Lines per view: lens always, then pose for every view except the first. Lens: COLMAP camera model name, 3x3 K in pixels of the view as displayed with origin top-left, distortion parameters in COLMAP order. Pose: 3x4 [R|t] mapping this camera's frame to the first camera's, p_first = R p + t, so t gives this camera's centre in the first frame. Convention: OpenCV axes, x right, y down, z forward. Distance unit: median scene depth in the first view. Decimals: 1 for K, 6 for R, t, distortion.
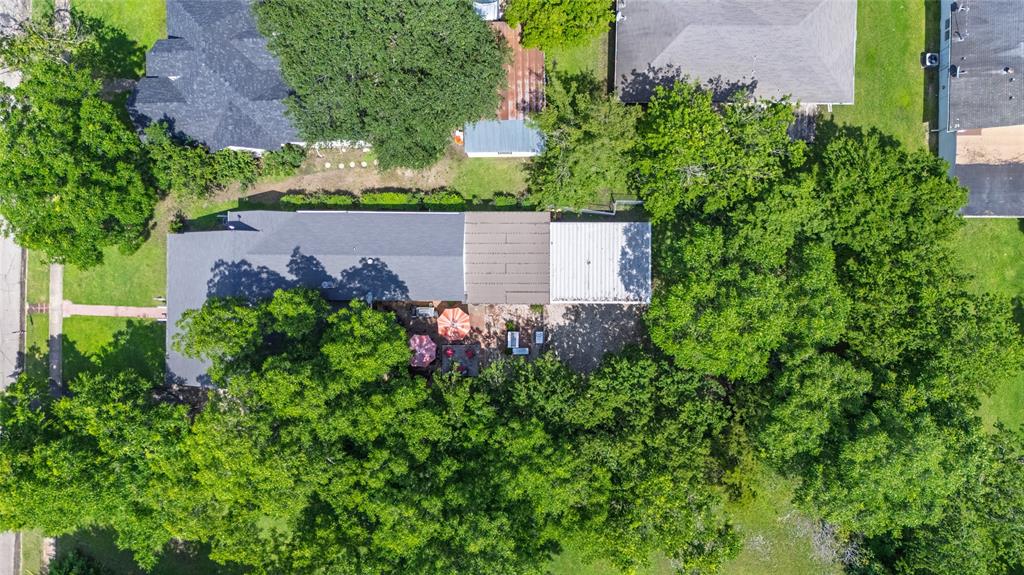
lens RADIAL K [[723.7, 0, 508.3], [0, 723.7, 285.9], [0, 0, 1]] dist [-0.001135, -0.001377]
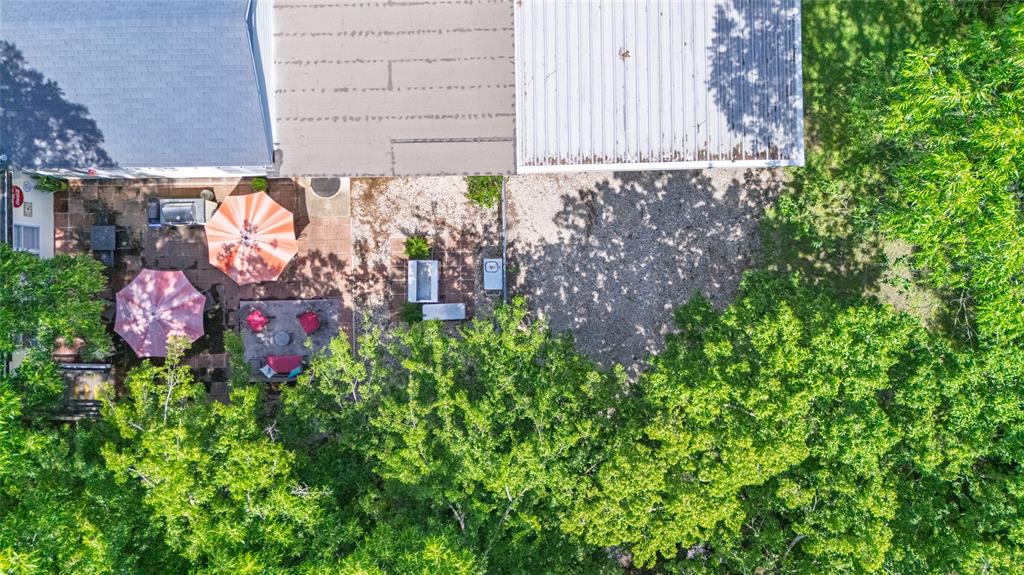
lens RADIAL K [[723.7, 0, 515.7], [0, 723.7, 289.3], [0, 0, 1]] dist [-0.001135, -0.001377]
pose [[0.999810, -0.018950, 0.004490, 0.054360], [0.018938, 0.999817, 0.002626, 0.080602], [-0.004539, -0.002540, 0.999986, 0.642474]]
